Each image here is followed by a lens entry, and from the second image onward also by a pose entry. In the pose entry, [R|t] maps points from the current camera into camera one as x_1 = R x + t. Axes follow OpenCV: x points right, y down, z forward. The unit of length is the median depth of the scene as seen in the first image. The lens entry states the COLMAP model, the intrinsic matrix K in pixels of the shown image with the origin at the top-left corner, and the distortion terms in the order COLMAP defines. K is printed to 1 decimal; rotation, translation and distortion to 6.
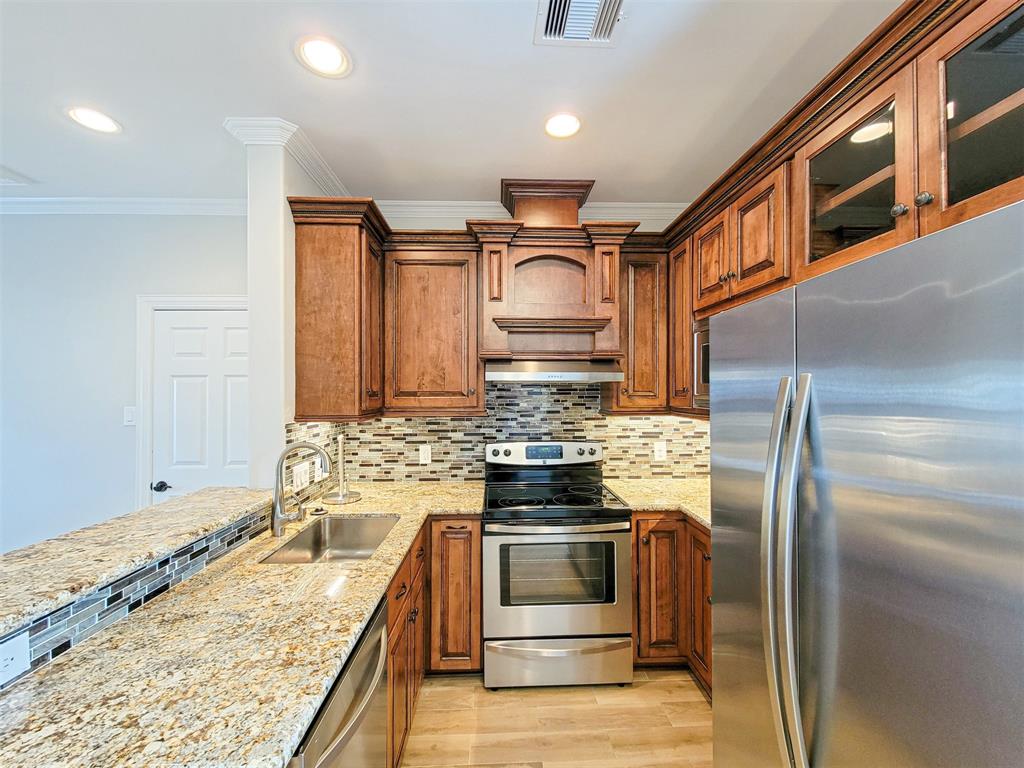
lens RADIAL K [[437.0, 0, 512.1], [0, 437.0, 387.9], [0, 0, 1]] dist [-0.001489, -0.000723]
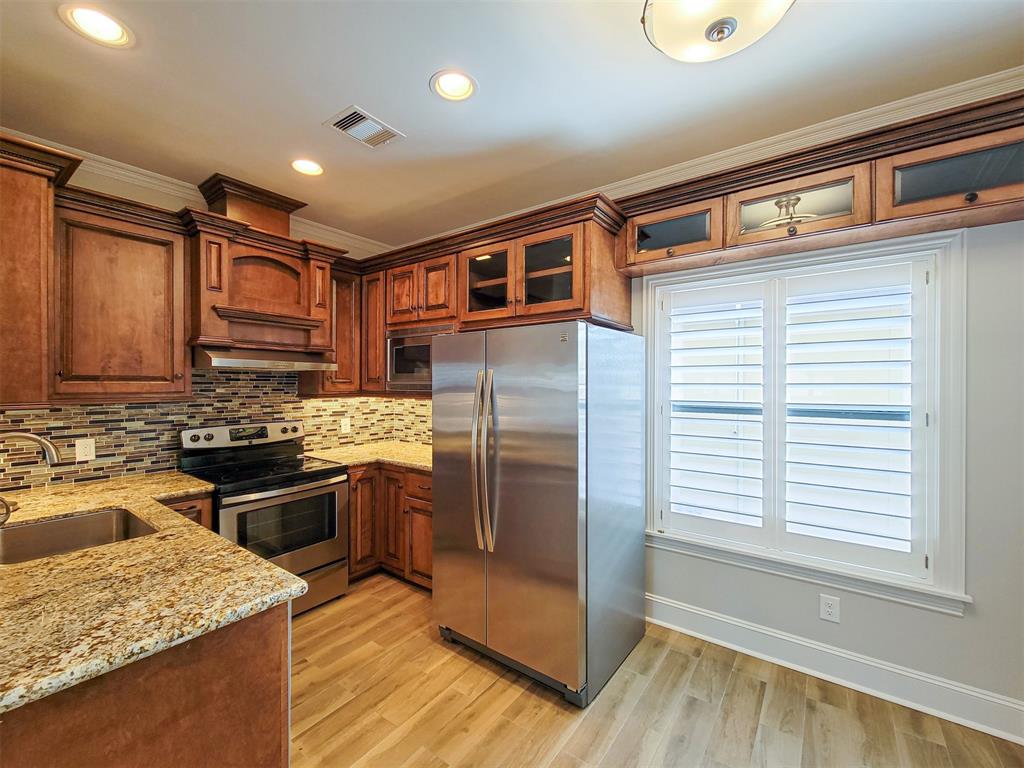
lens RADIAL K [[417.3, 0, 513.6], [0, 417.3, 384.8], [0, 0, 1]] dist [0.000549, -0.002185]
pose [[0.634104, 0.001568, 0.773246, -0.355032], [-0.011363, 0.999909, 0.007290, 0.011713], [-0.773164, -0.013409, 0.634064, -0.190746]]
